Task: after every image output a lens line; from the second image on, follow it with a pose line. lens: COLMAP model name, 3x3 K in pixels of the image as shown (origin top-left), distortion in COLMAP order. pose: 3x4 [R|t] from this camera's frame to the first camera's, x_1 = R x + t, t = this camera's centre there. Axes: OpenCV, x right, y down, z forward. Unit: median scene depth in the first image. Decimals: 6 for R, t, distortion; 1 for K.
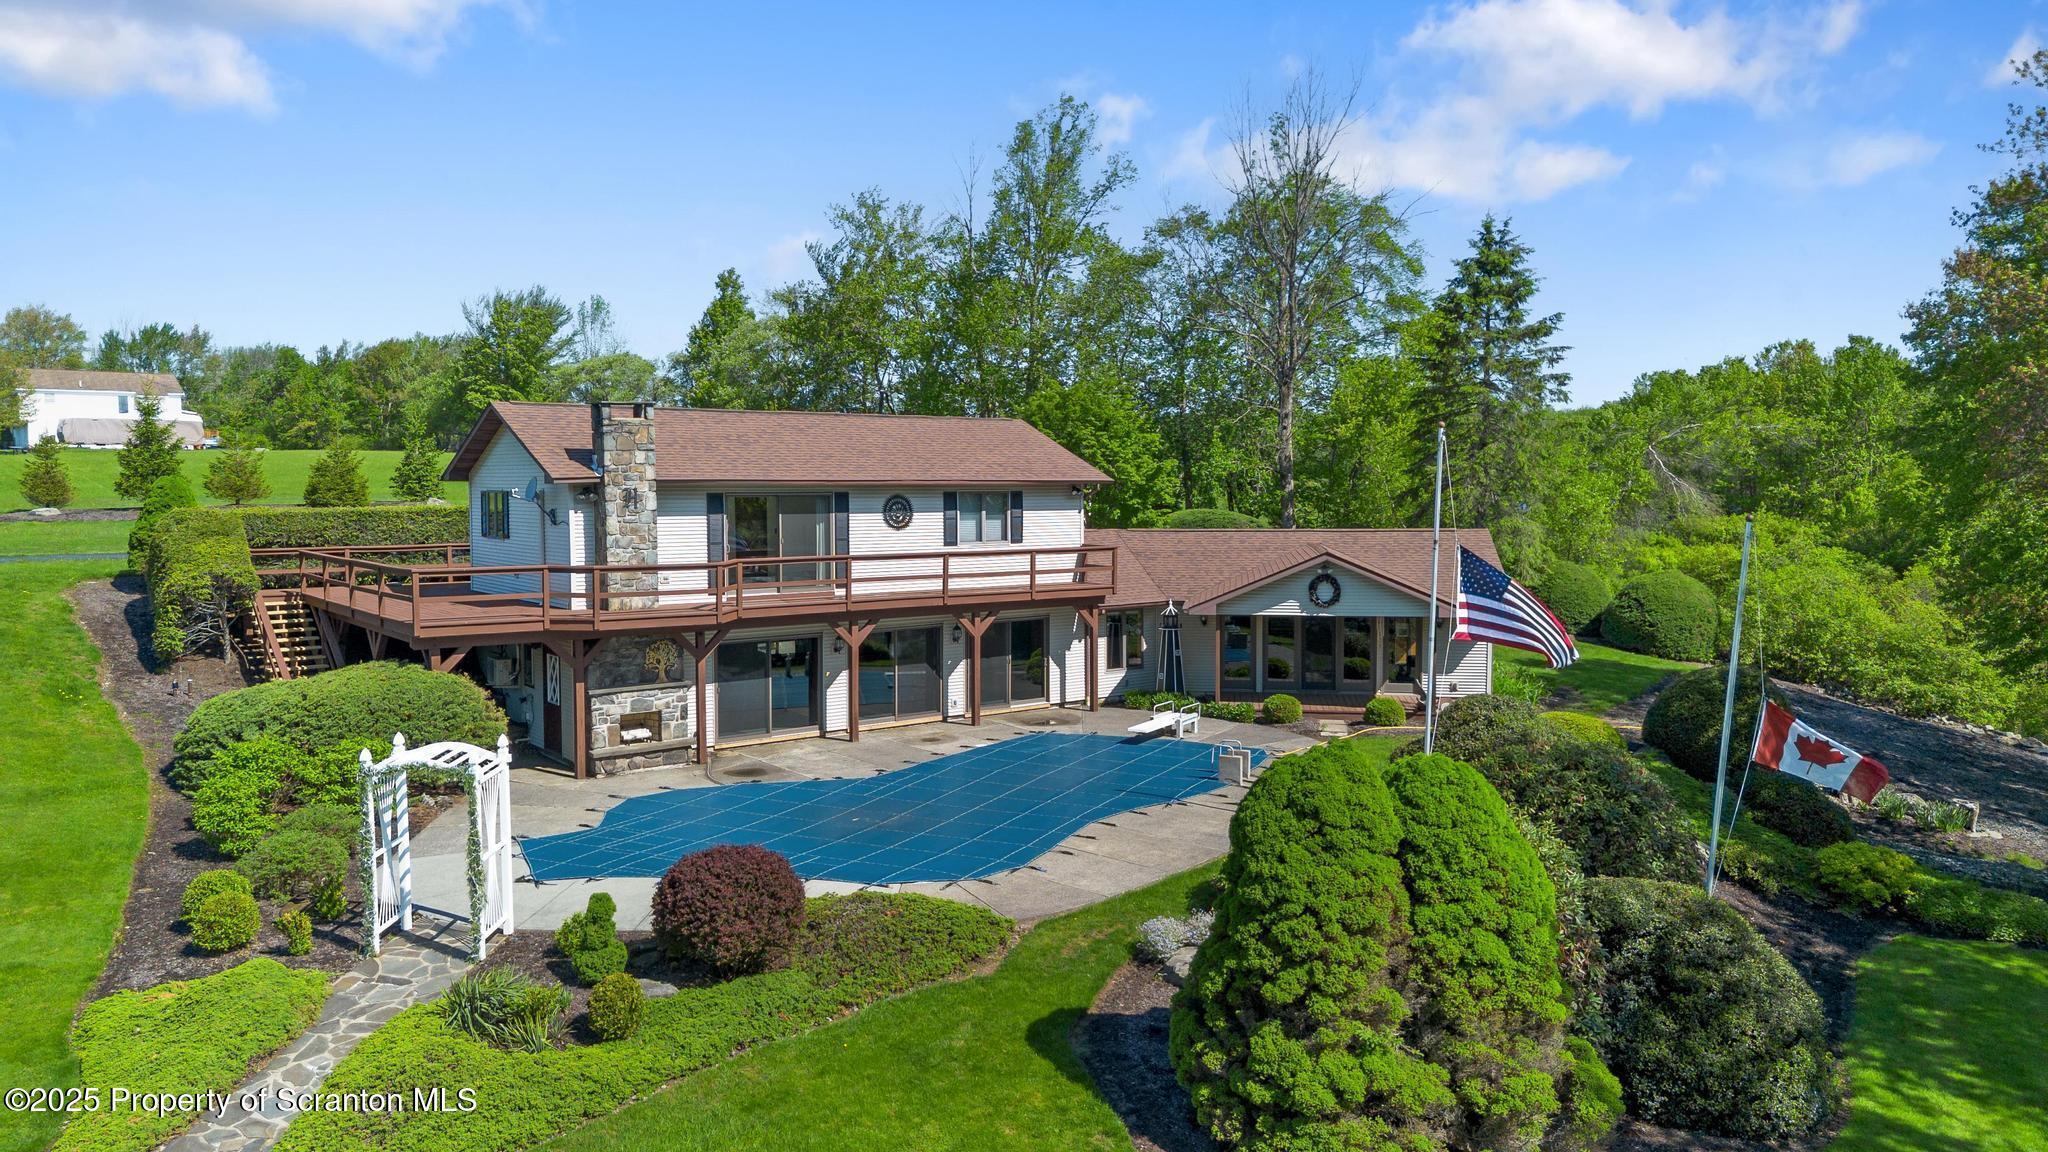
lens RADIAL K [[1427.3, 0, 1014.4], [0, 1427.3, 572.8], [0, 0, 1]] dist [0.046392, -0.016033]
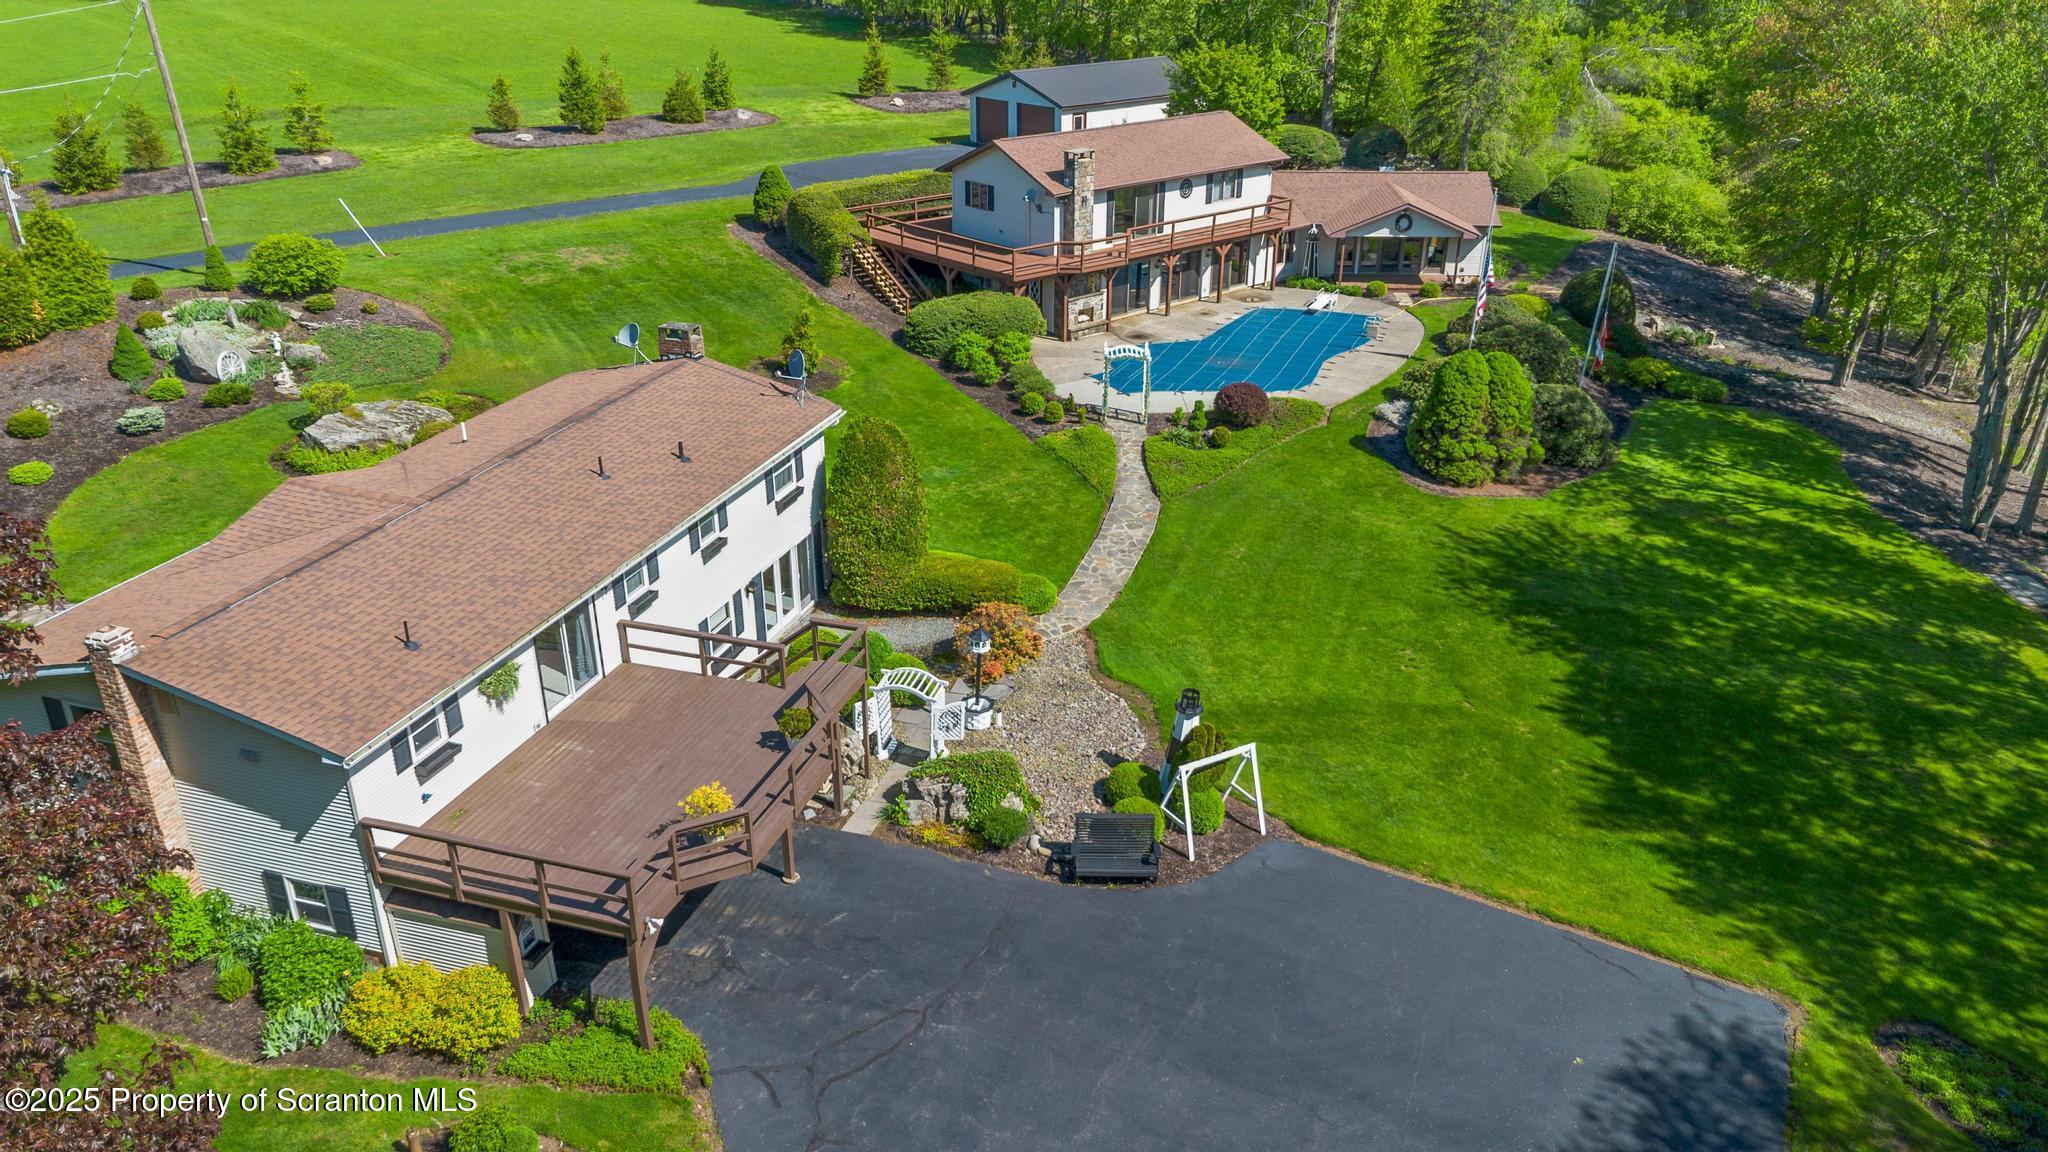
lens RADIAL K [[1427.3, 0, 1023.7], [0, 1427.3, 580.0], [0, 0, 1]] dist [0.046392, -0.016033]
pose [[0.997116, -0.030743, 0.069389, -0.501796], [0.003391, 0.931417, 0.363938, -0.283898], [-0.075819, -0.362653, 0.928835, -1.032701]]
